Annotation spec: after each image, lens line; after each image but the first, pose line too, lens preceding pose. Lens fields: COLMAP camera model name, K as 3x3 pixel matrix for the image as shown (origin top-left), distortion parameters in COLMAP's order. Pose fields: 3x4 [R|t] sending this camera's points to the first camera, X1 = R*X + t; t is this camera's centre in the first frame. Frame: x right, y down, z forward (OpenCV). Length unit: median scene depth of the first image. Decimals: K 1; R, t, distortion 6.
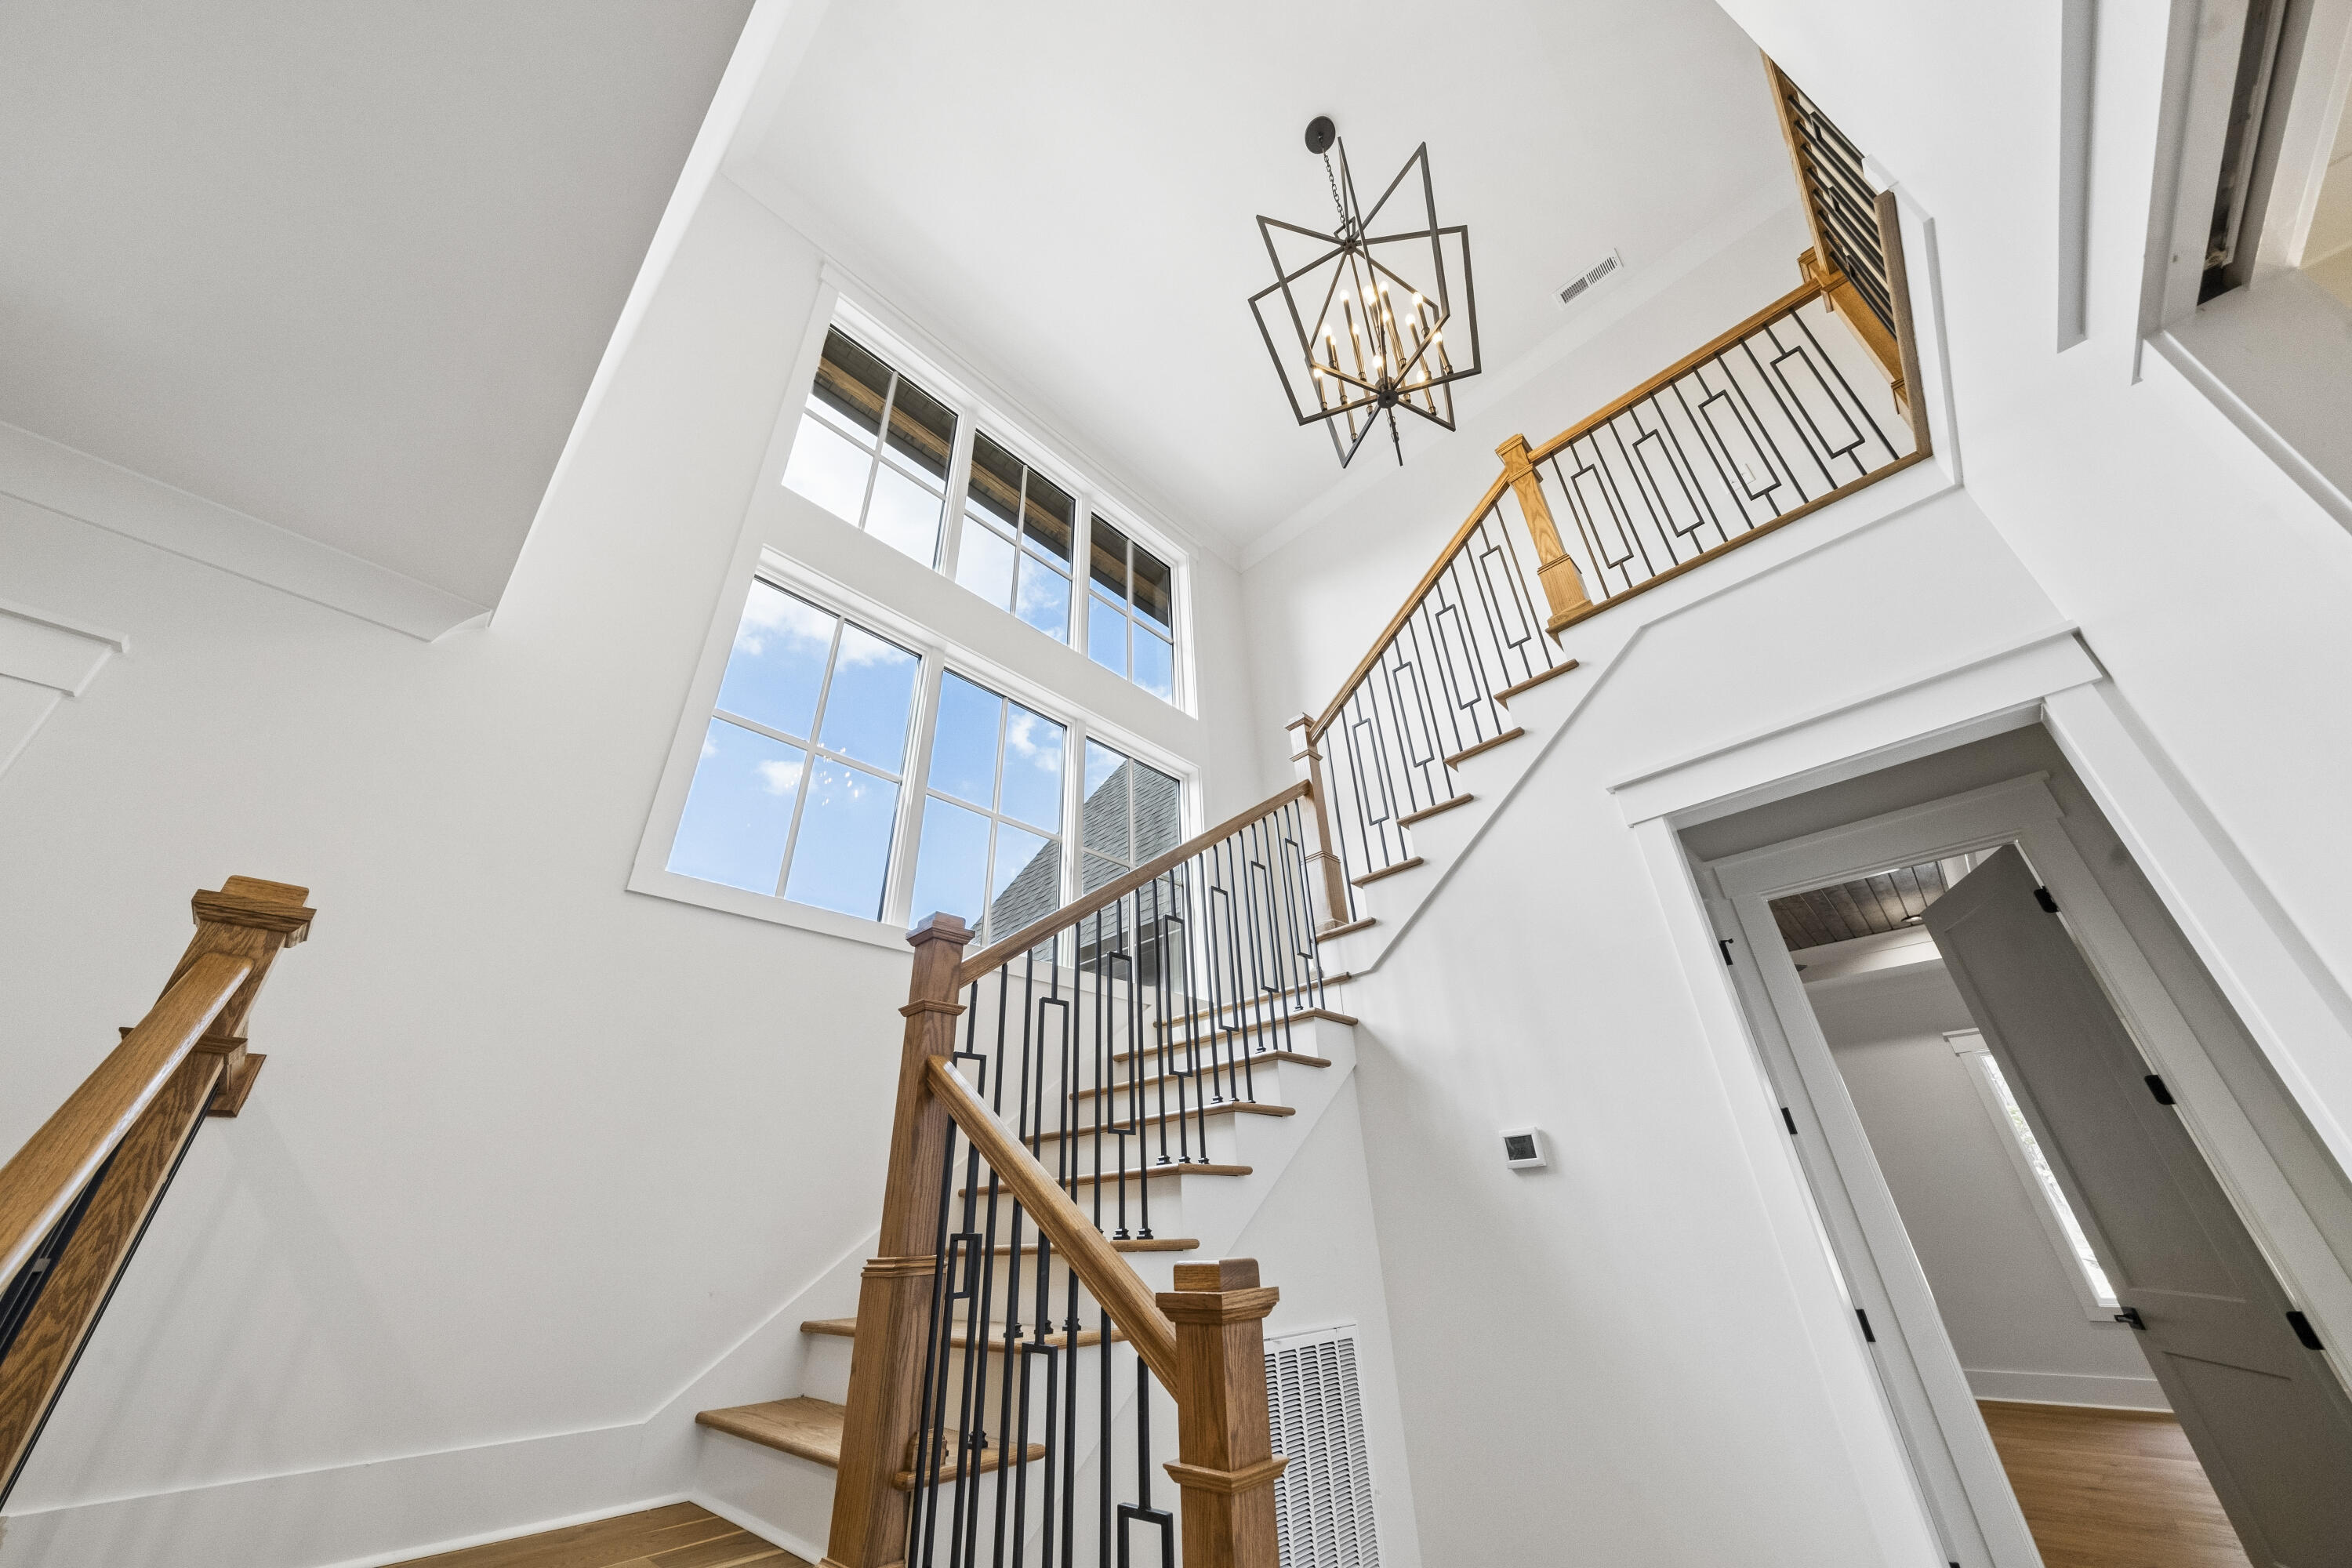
lens RADIAL K [[810.9, 0, 1171.8], [0, 810.9, 774.3], [0, 0, 1]] dist [-0.001899, -0.000114]
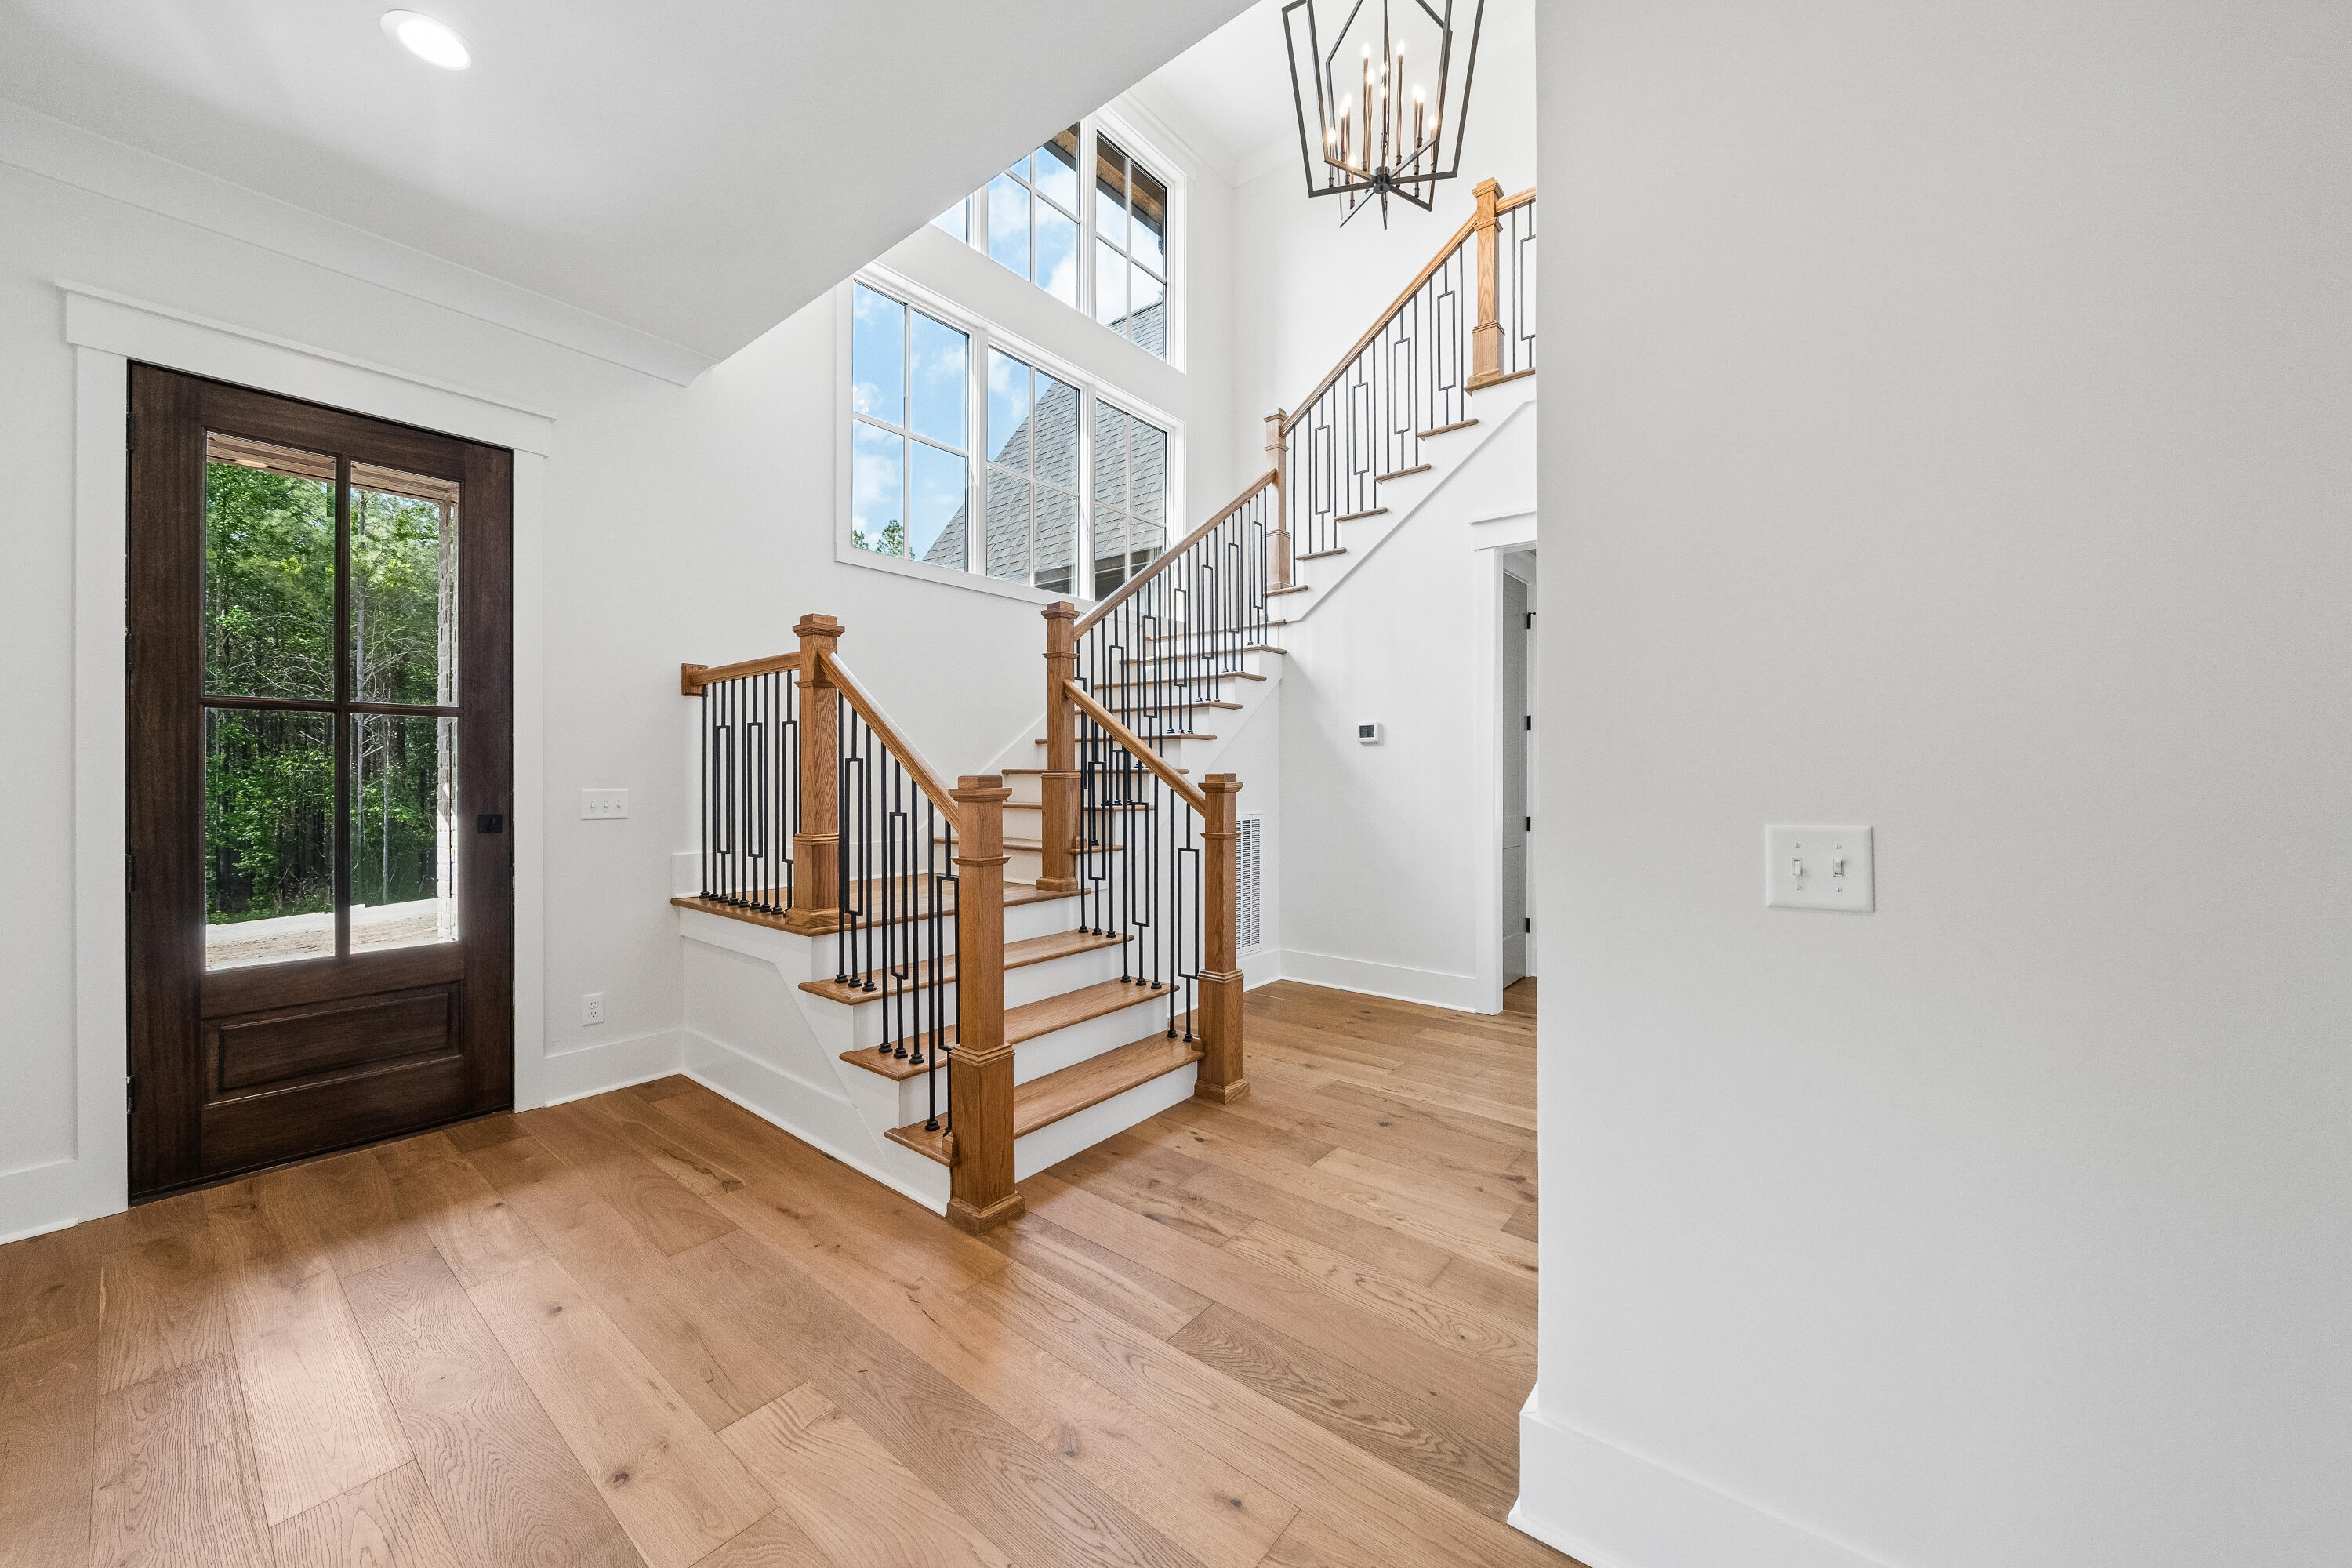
lens RADIAL K [[810.9, 0, 1171.8], [0, 810.9, 774.3], [0, 0, 1]] dist [-0.001899, -0.000114]
pose [[0.995586, 0.034422, 0.087313, -0.116246], [-0.073062, 0.868200, 0.490805, -0.237018], [-0.058911, -0.495018, 0.866883, -0.445470]]
